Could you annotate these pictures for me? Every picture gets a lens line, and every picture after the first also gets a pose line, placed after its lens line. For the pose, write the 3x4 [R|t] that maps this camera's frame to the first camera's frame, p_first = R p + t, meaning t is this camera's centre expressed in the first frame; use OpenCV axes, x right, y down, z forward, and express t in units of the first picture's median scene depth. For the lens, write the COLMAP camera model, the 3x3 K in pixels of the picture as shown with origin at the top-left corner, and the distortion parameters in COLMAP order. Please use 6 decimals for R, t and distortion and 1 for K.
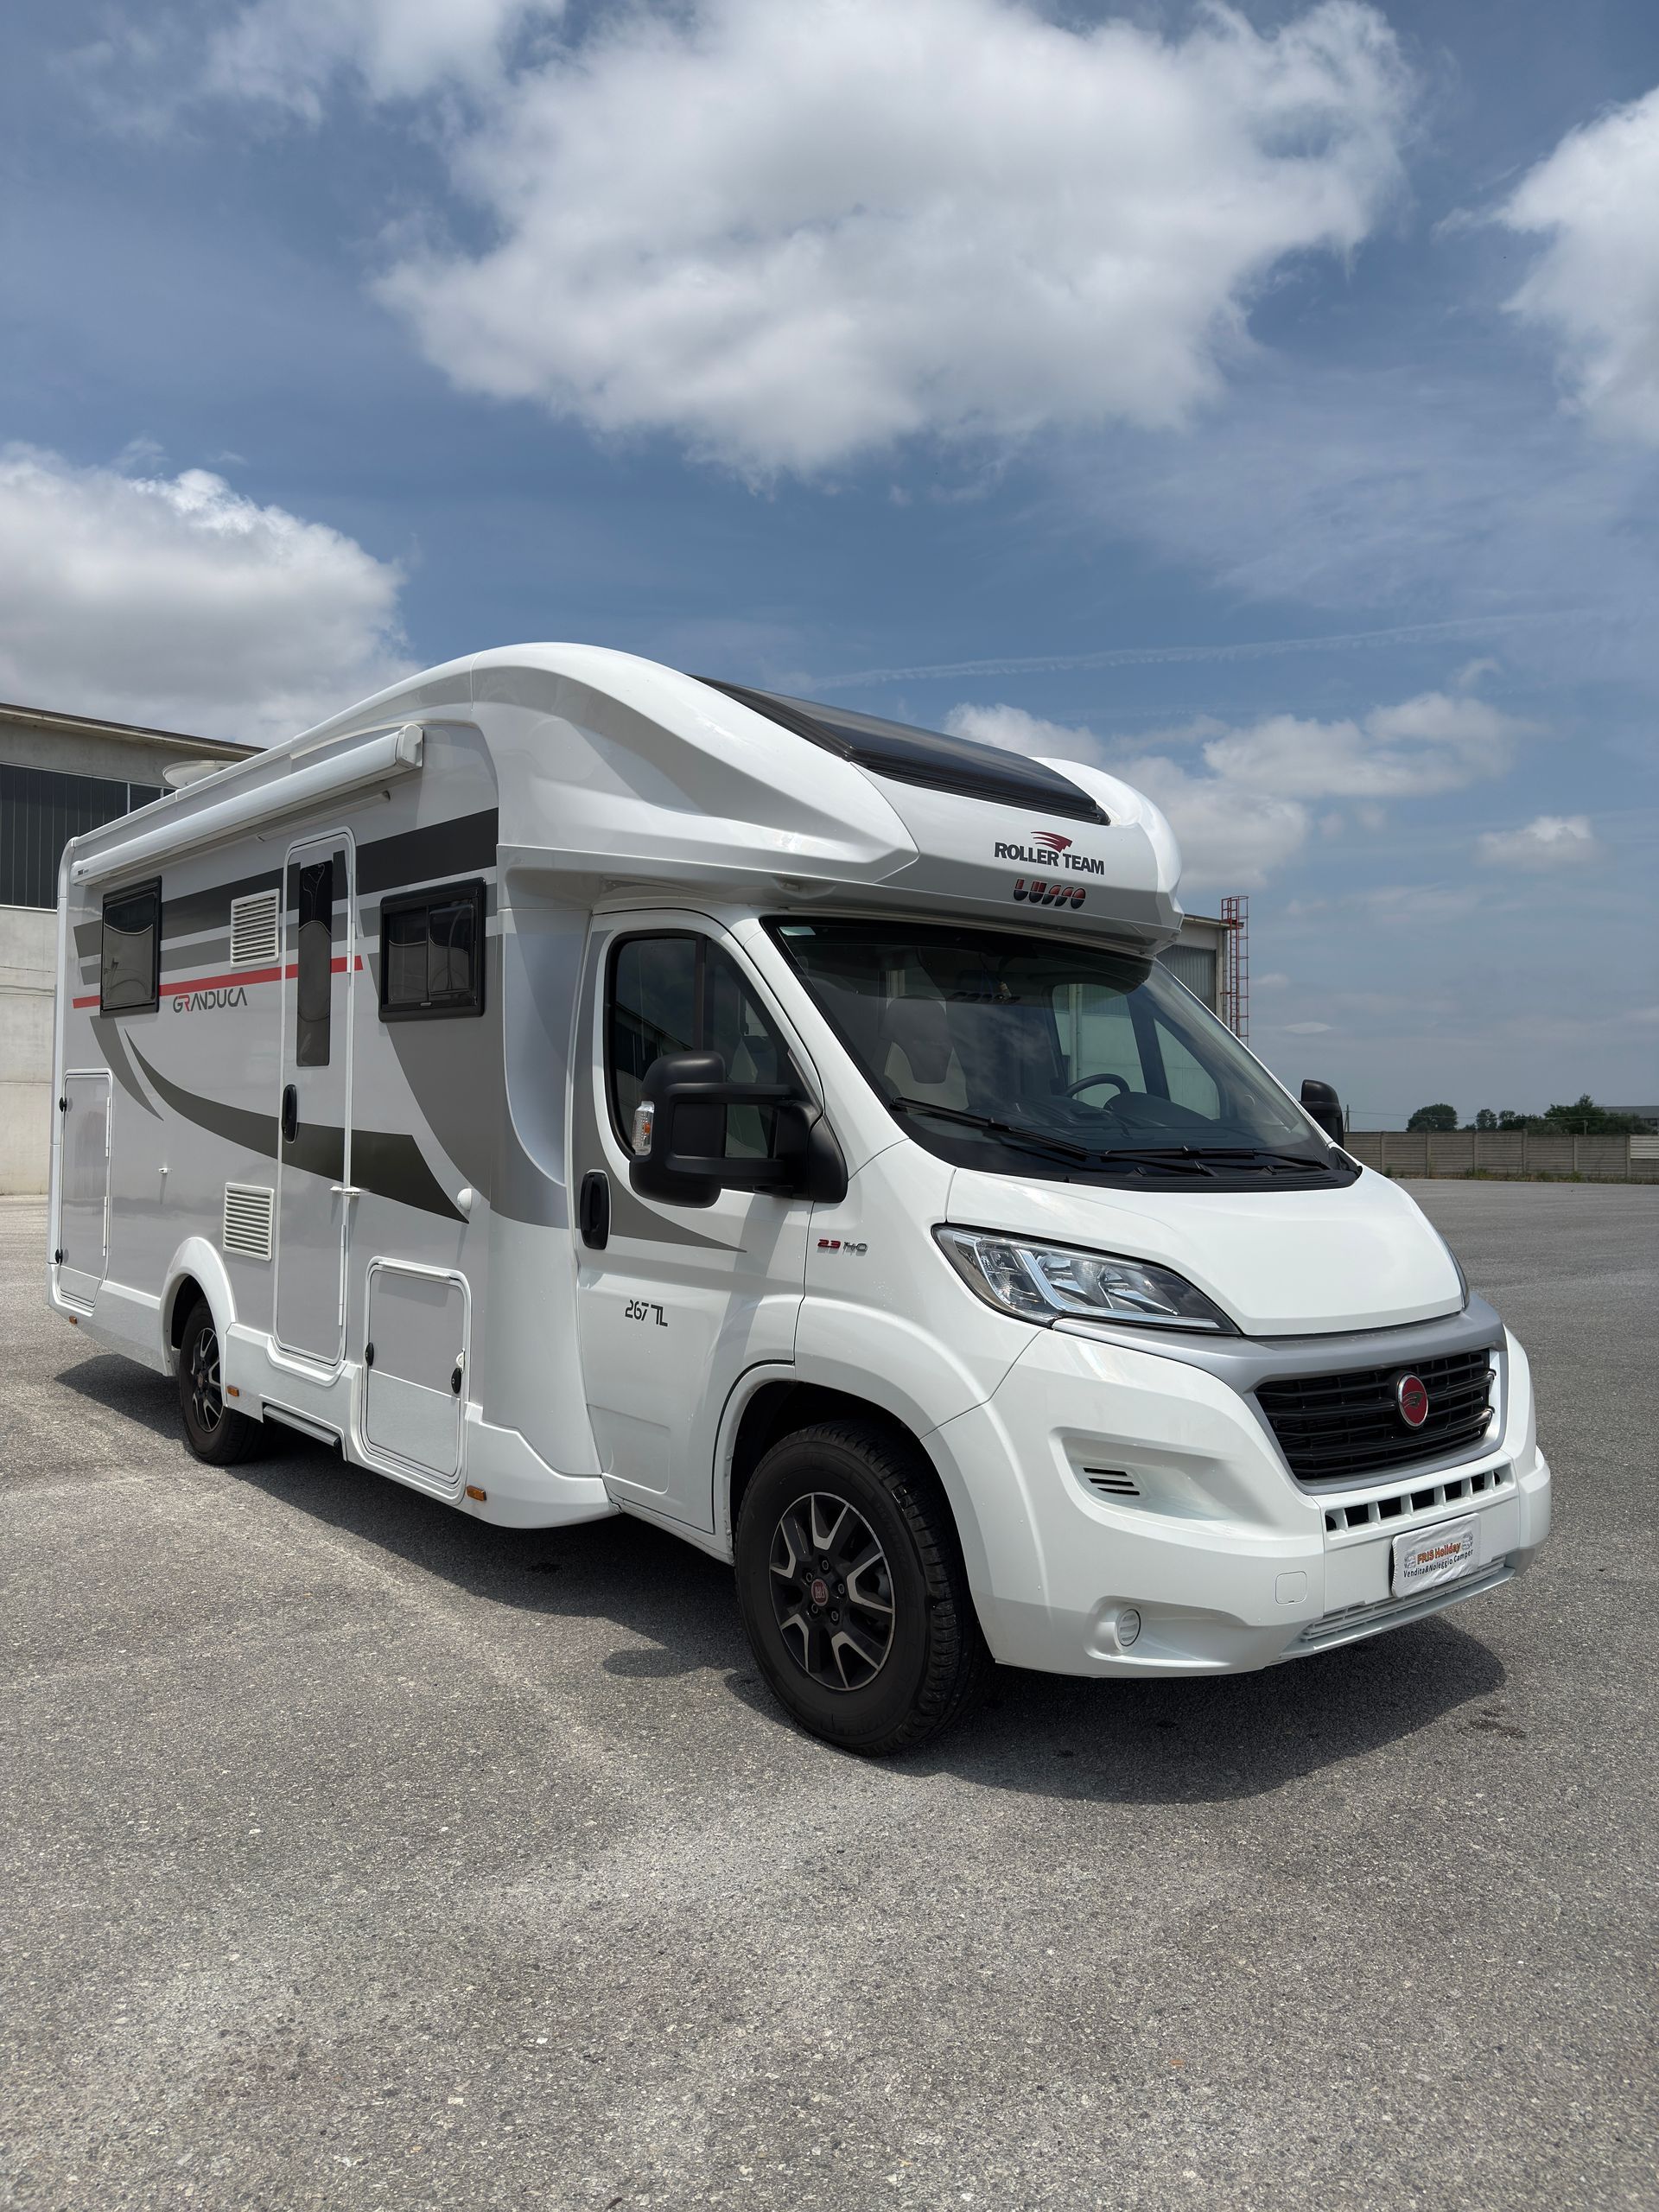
lens RADIAL K [[1564.2, 0, 821.2], [0, 1564.2, 1099.8], [0, 0, 1]] dist [0.043731, -0.055512]
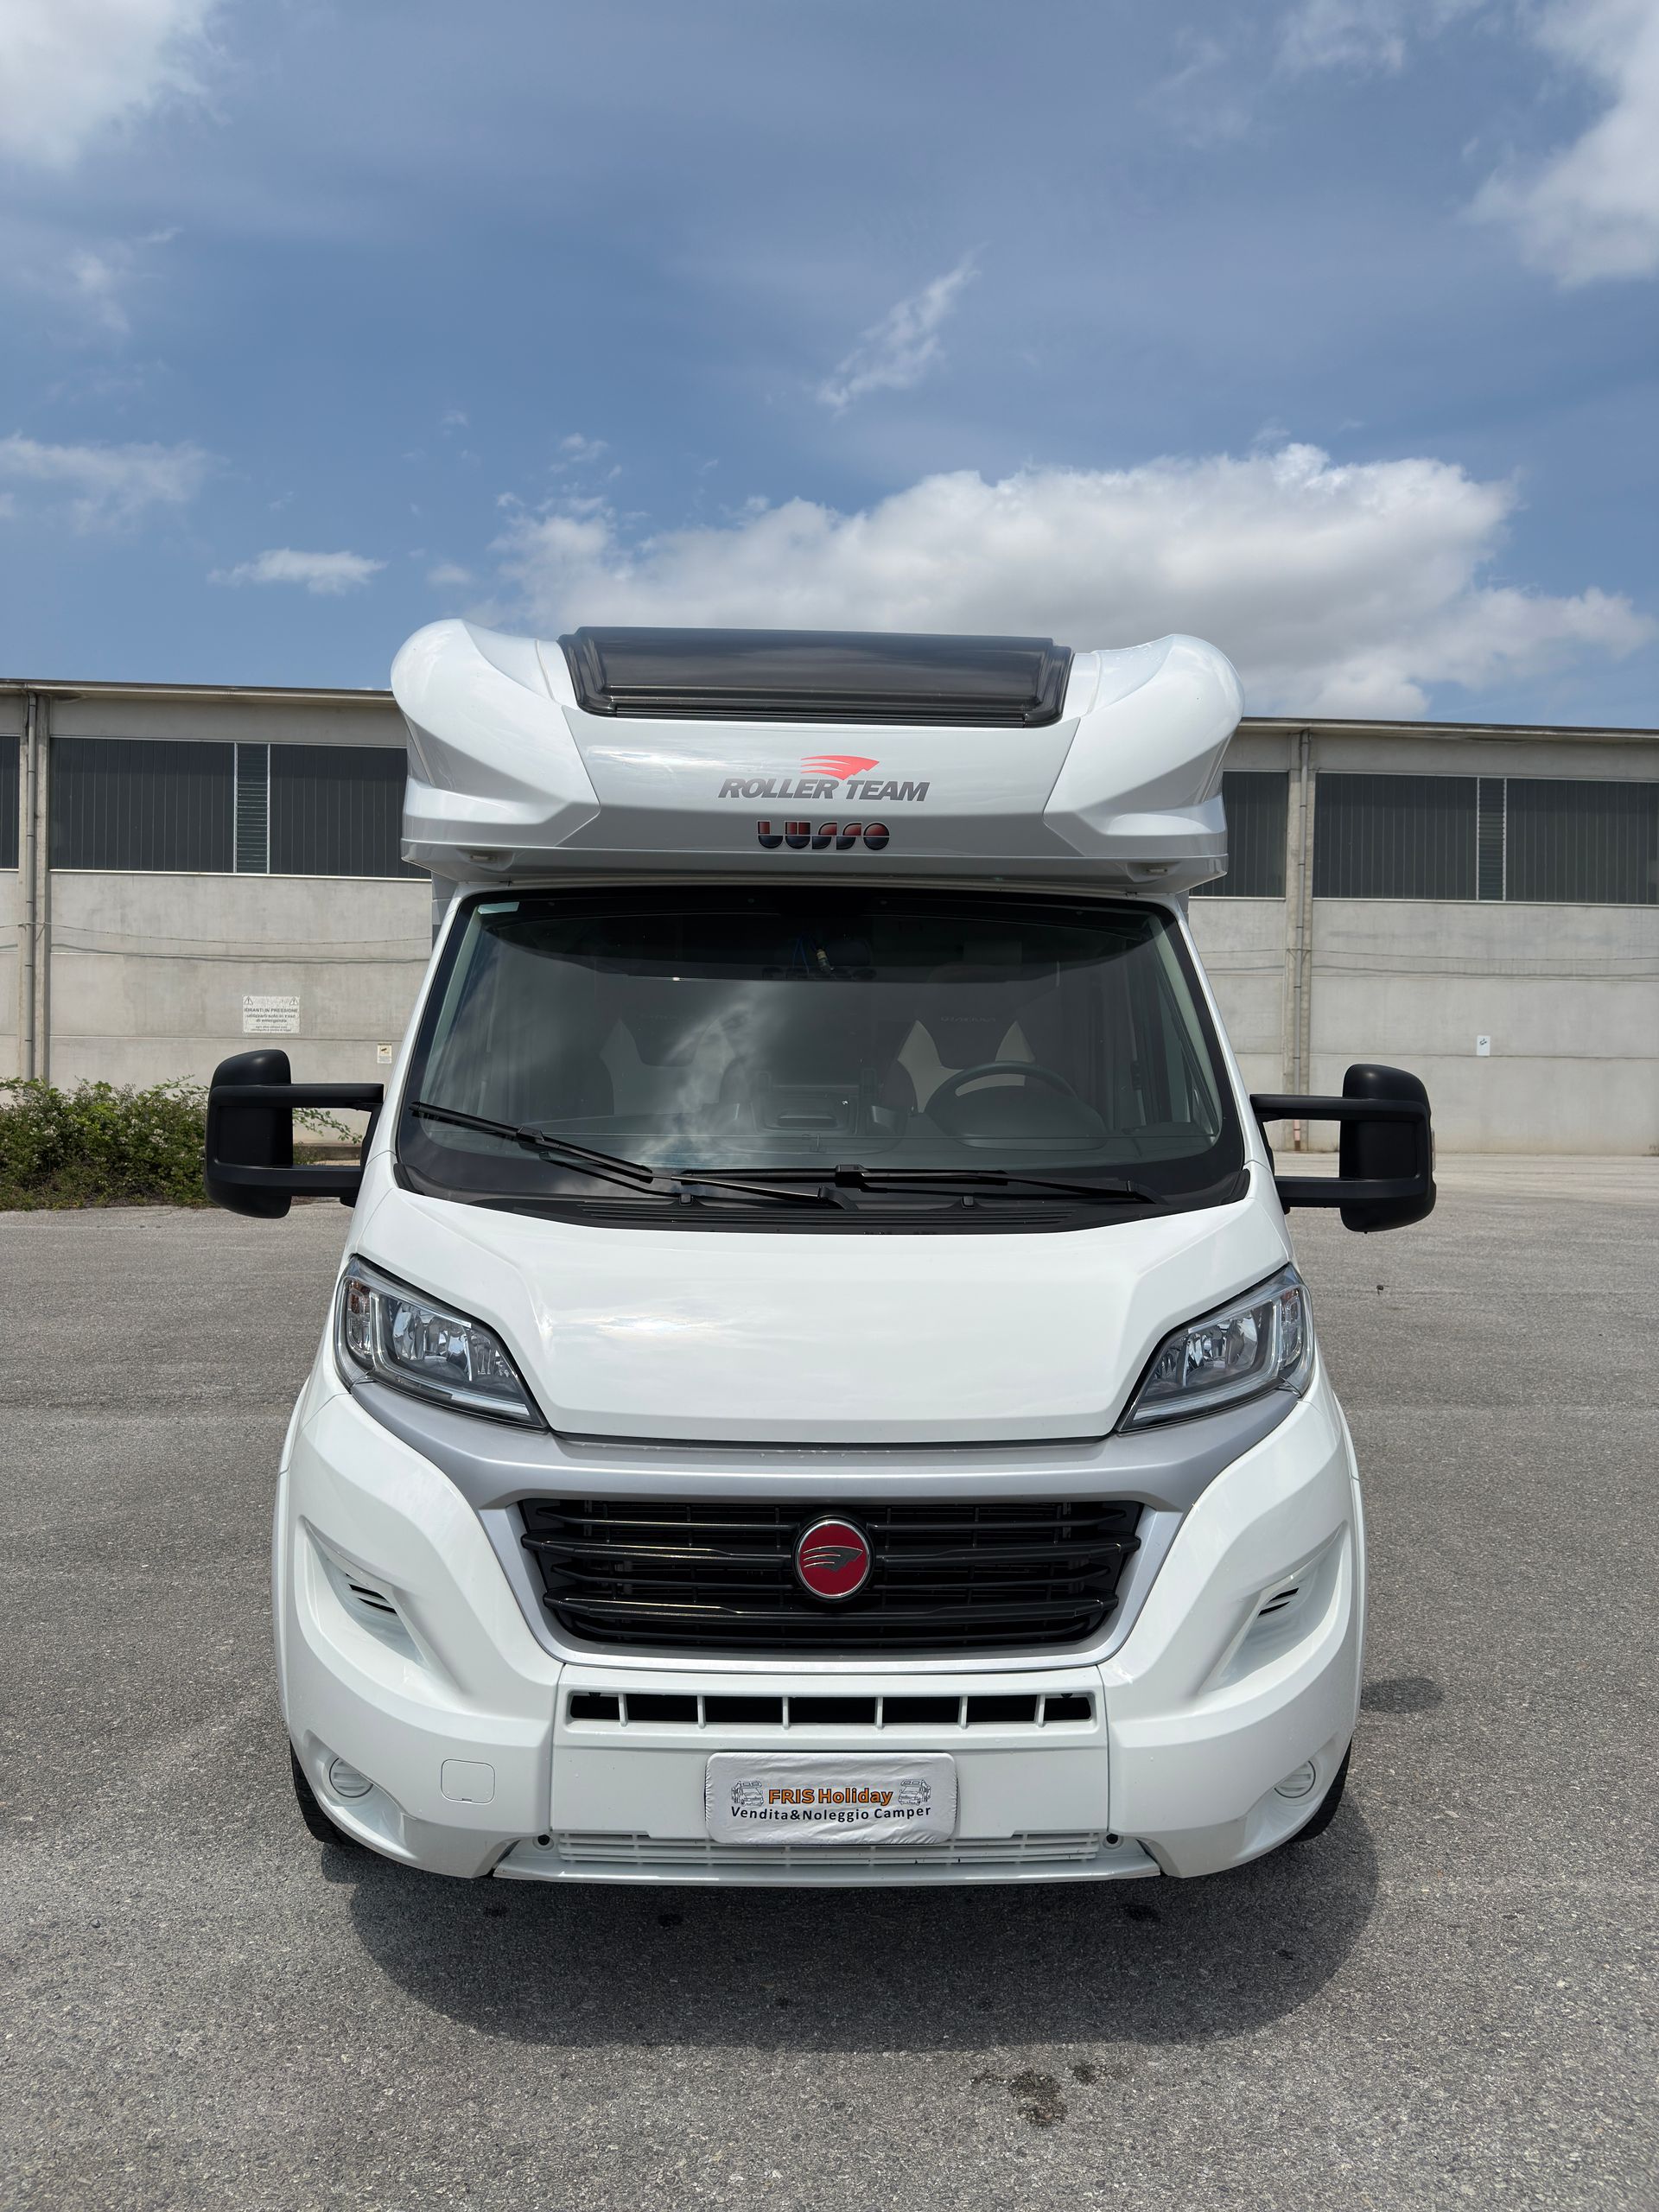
lens RADIAL K [[1564.2, 0, 818.6], [0, 1564.2, 1103.5], [0, 0, 1]] dist [0.043731, -0.055512]
pose [[0.784193, 0.011071, -0.620418, 0.738669], [0.006609, 0.999635, 0.026191, -0.020703], [0.620482, -0.024639, 0.783834, 0.446862]]
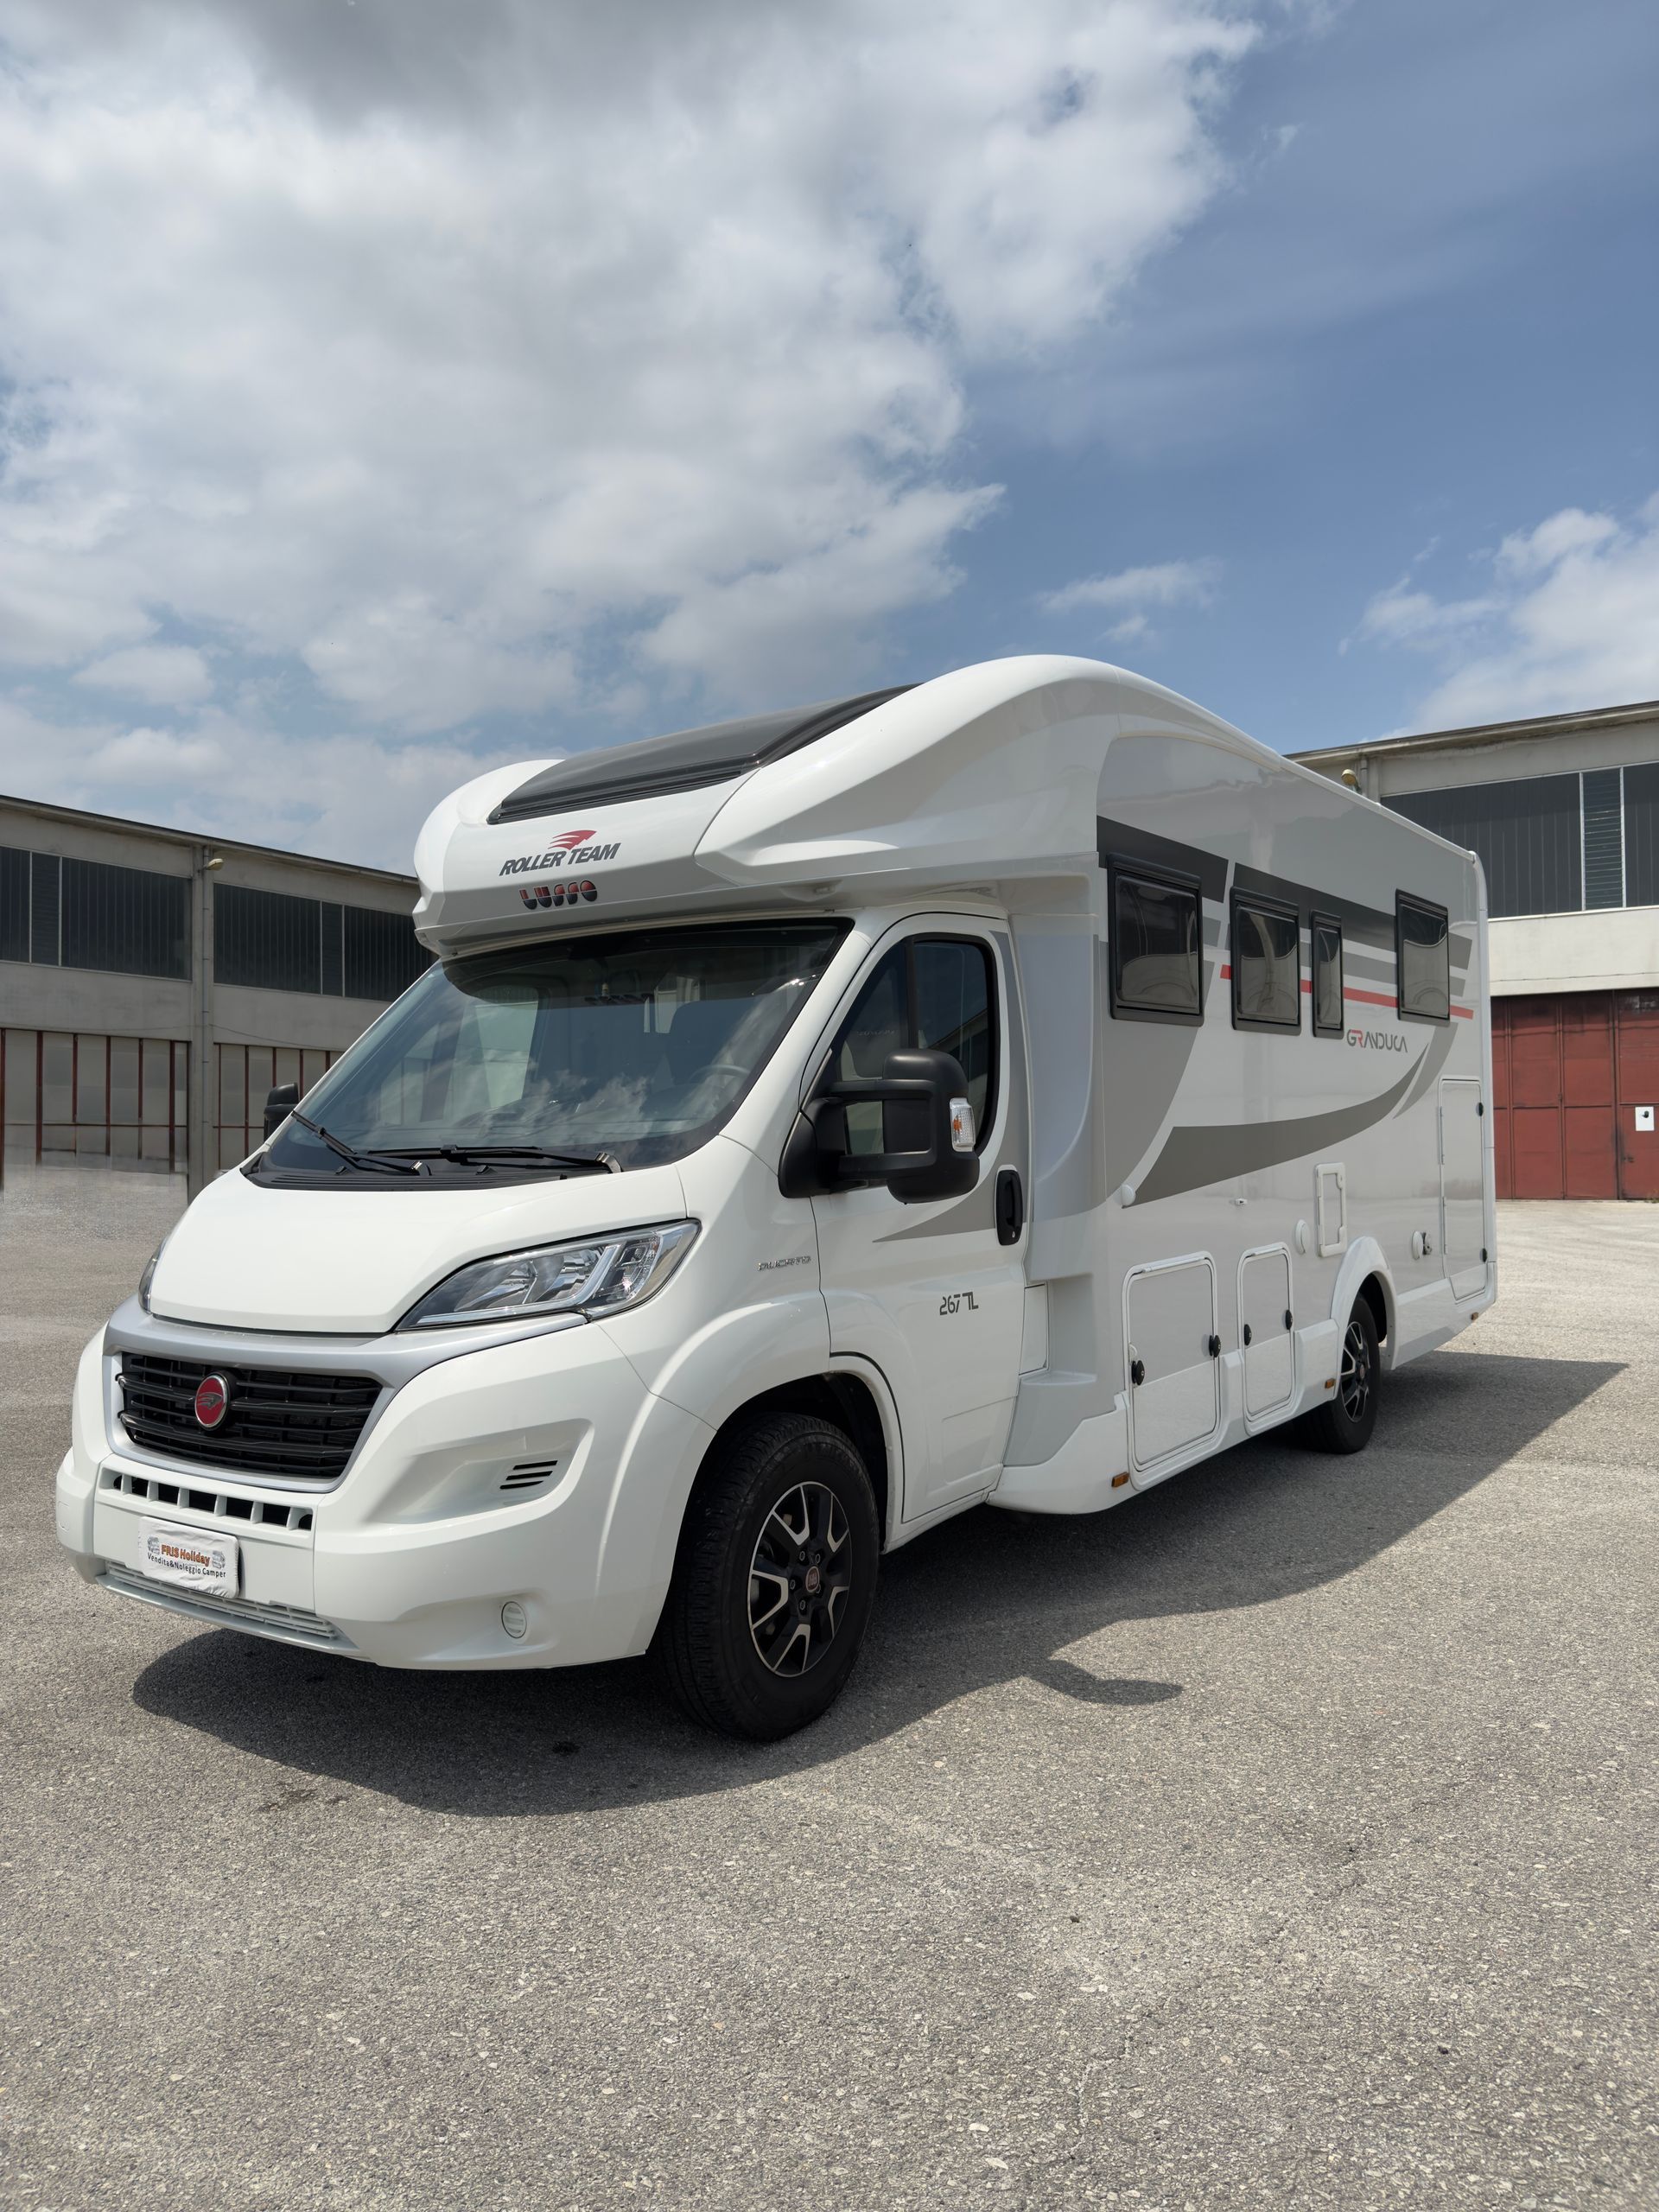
lens RADIAL K [[1564.2, 0, 813.5], [0, 1564.2, 1094.2], [0, 0, 1]] dist [0.043731, -0.055512]
pose [[0.247850, -0.038142, -0.968047, 1.352997], [0.034840, 0.998929, -0.030439, 0.038661], [0.968172, -0.026182, 0.248914, 1.058607]]
